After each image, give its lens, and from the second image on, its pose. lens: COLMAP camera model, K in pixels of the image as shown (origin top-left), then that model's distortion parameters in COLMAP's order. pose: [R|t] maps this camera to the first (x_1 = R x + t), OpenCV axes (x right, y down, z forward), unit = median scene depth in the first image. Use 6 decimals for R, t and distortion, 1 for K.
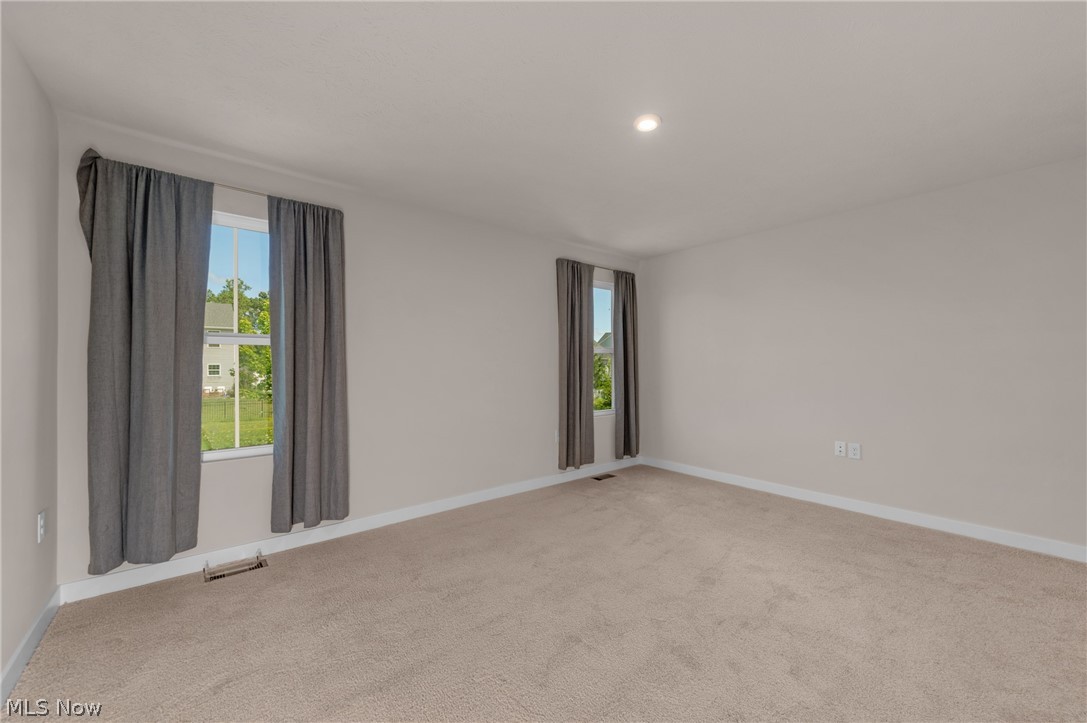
lens RADIAL K [[429.2, 0, 567.7], [0, 429.2, 362.7], [0, 0, 1]] dist [0.014178, -0.003860]
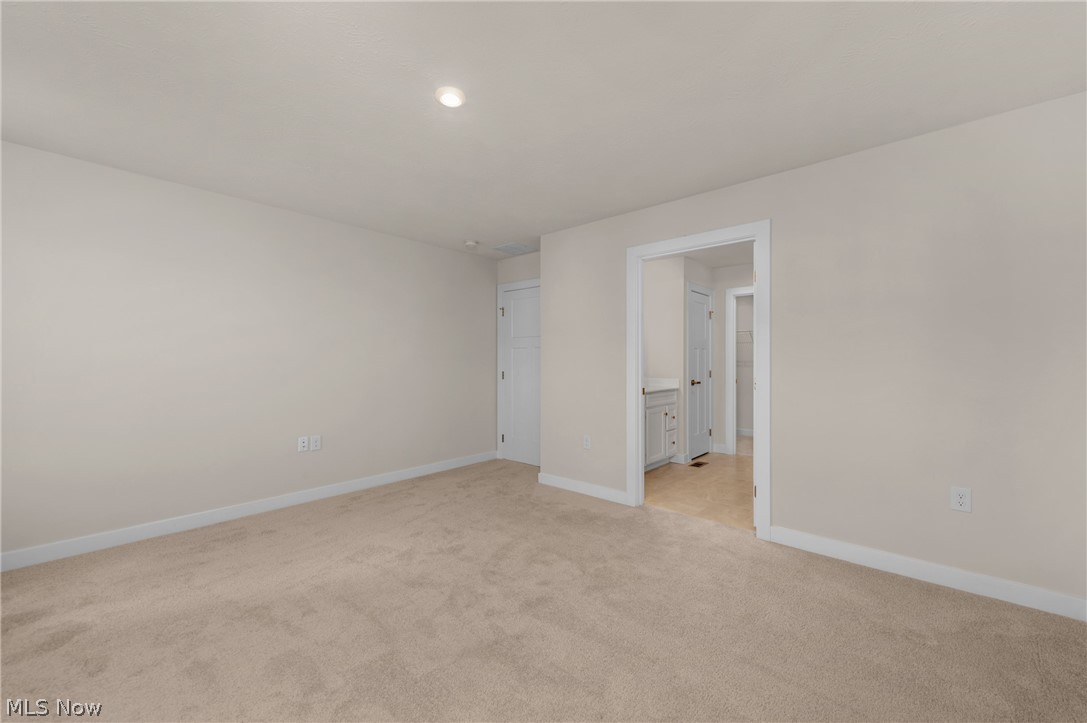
lens RADIAL K [[429.2, 0, 550.3], [0, 429.2, 359.4], [0, 0, 1]] dist [0.014178, -0.003860]
pose [[-0.135117, 0.002197, 0.990827, -0.710377], [-0.008364, 0.999959, -0.003358, -0.006477], [-0.990794, -0.008741, -0.135093, 0.845252]]
